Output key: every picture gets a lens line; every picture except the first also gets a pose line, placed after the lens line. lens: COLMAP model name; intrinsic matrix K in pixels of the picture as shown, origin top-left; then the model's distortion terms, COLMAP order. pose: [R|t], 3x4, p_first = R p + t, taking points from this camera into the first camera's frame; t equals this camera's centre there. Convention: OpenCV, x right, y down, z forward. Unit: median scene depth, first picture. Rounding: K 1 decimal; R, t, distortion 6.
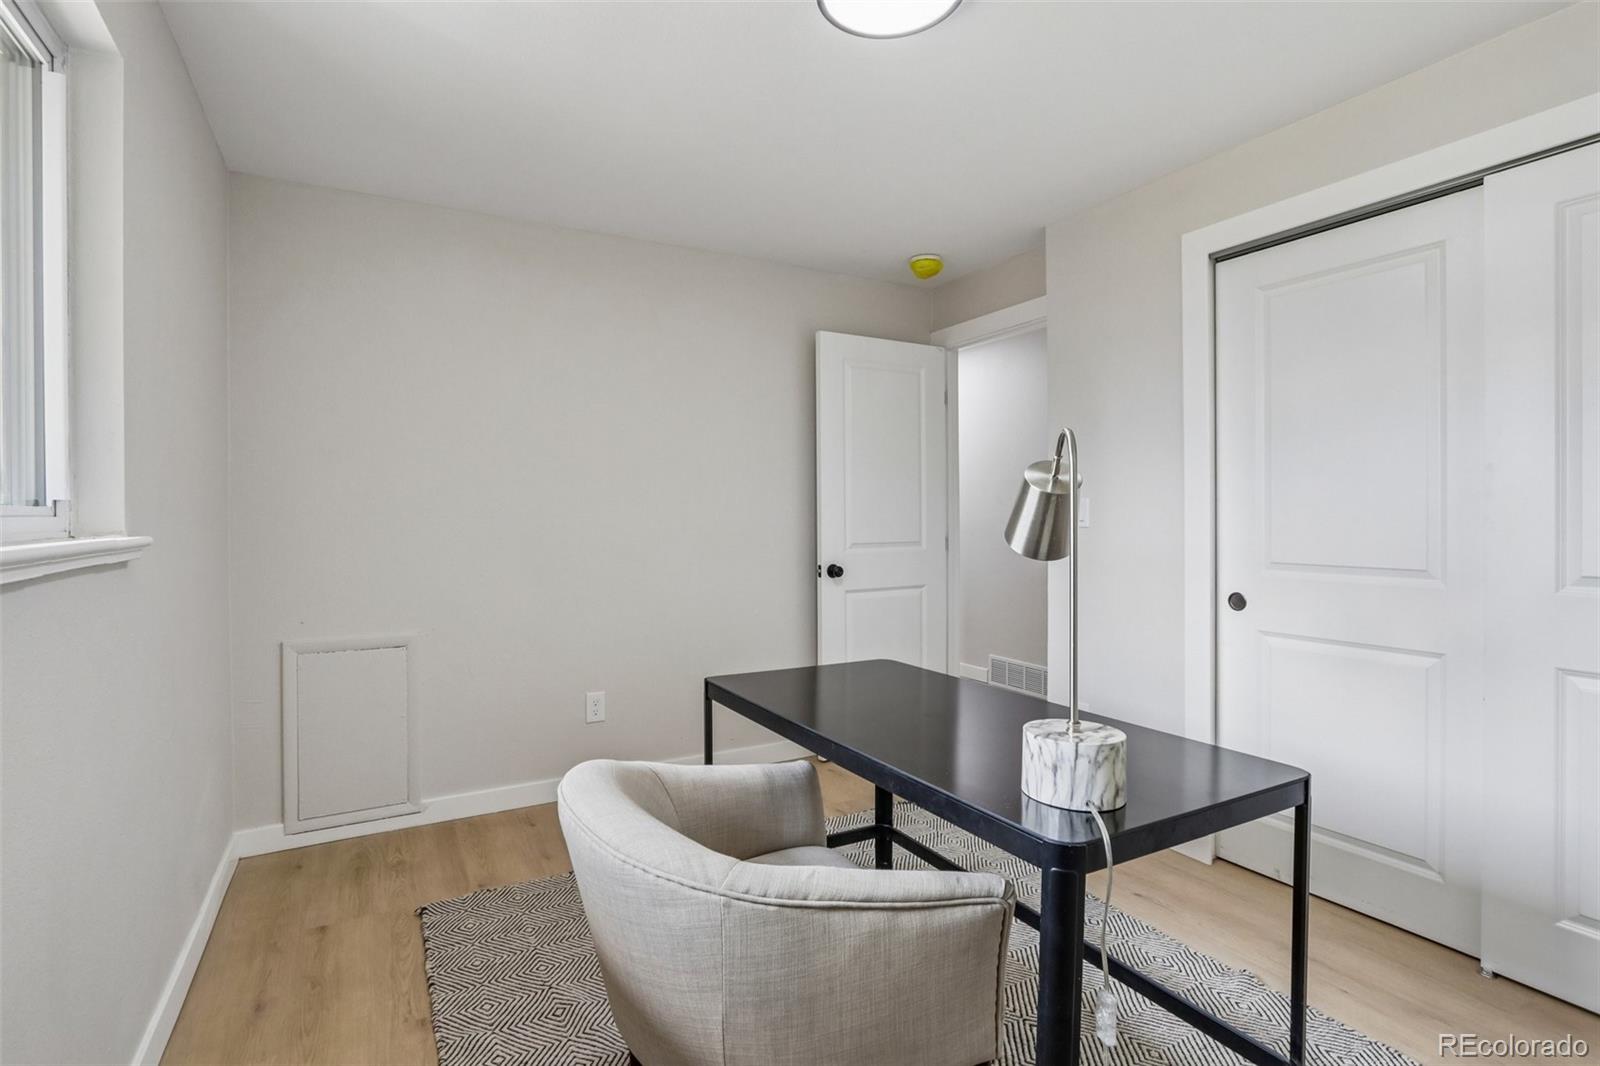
lens RADIAL K [[740.9, 0, 783.7], [0, 740.9, 519.6], [0, 0, 1]] dist [-0.019515, 0.004585]
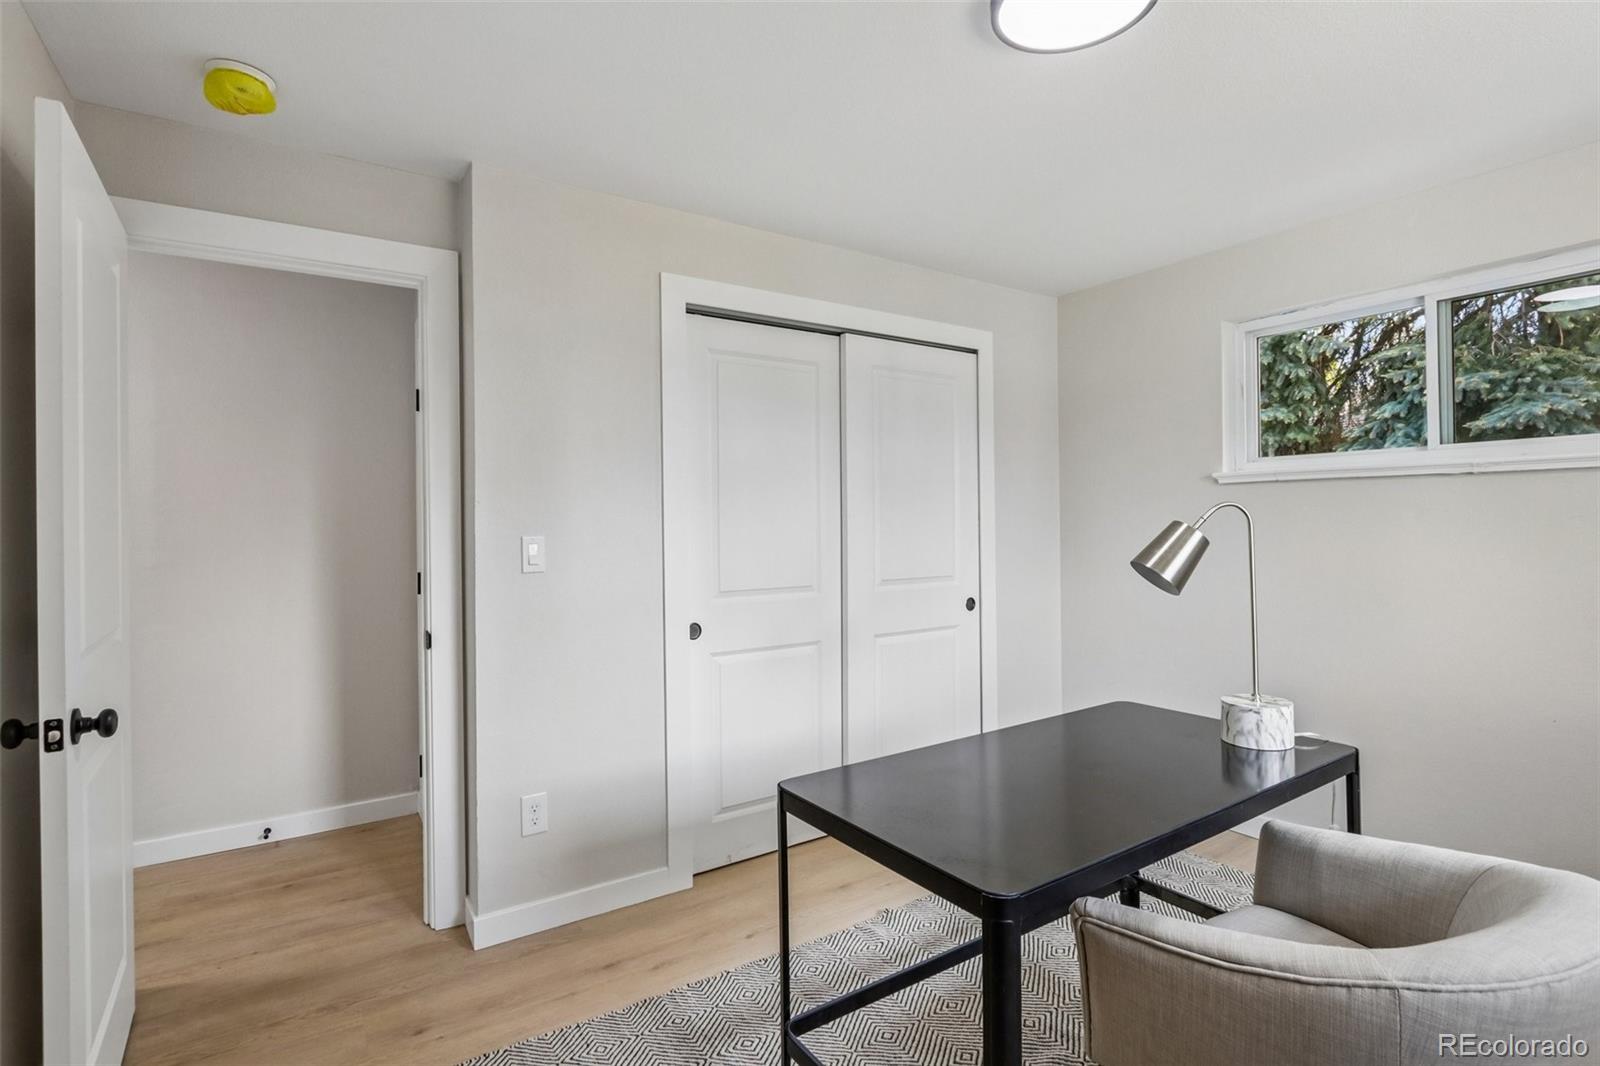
lens RADIAL K [[740.9, 0, 783.7], [0, 740.9, 519.6], [0, 0, 1]] dist [-0.019515, 0.004585]
pose [[-0.091519, 0.017958, 0.995641, -0.493526], [0.021352, 0.999643, -0.016068, -0.033076], [-0.995574, 0.019788, -0.091870, 0.974817]]
